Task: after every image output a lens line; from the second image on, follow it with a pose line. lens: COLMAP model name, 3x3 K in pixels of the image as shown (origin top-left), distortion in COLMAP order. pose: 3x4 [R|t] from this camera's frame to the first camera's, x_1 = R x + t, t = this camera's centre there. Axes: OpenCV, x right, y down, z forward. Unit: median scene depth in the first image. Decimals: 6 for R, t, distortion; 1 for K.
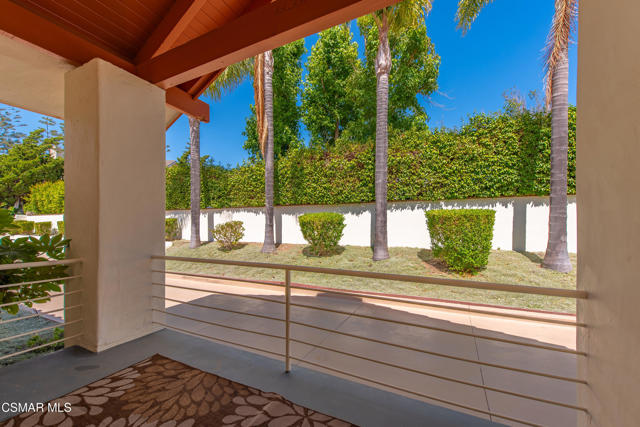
lens RADIAL K [[252.5, 0, 321.0], [0, 252.5, 219.4], [0, 0, 1]] dist [0.006463, -0.001774]
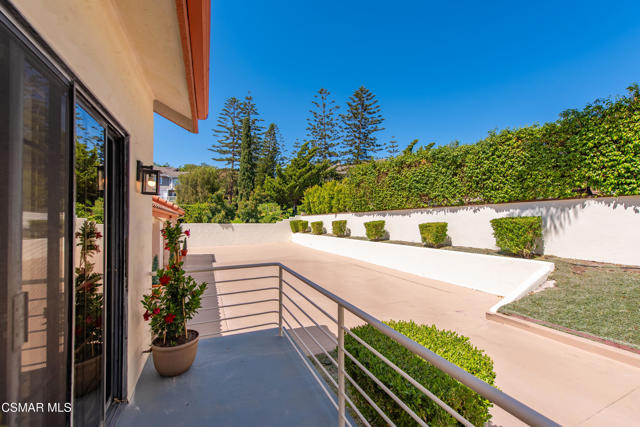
lens RADIAL K [[252.5, 0, 318.4], [0, 252.5, 218.3], [0, 0, 1]] dist [0.006463, -0.001774]
pose [[0.762288, -0.000670, -0.647237, -0.343087], [-0.002520, 0.999989, -0.004002, 0.001405], [0.647233, 0.004682, 0.762278, 0.160889]]
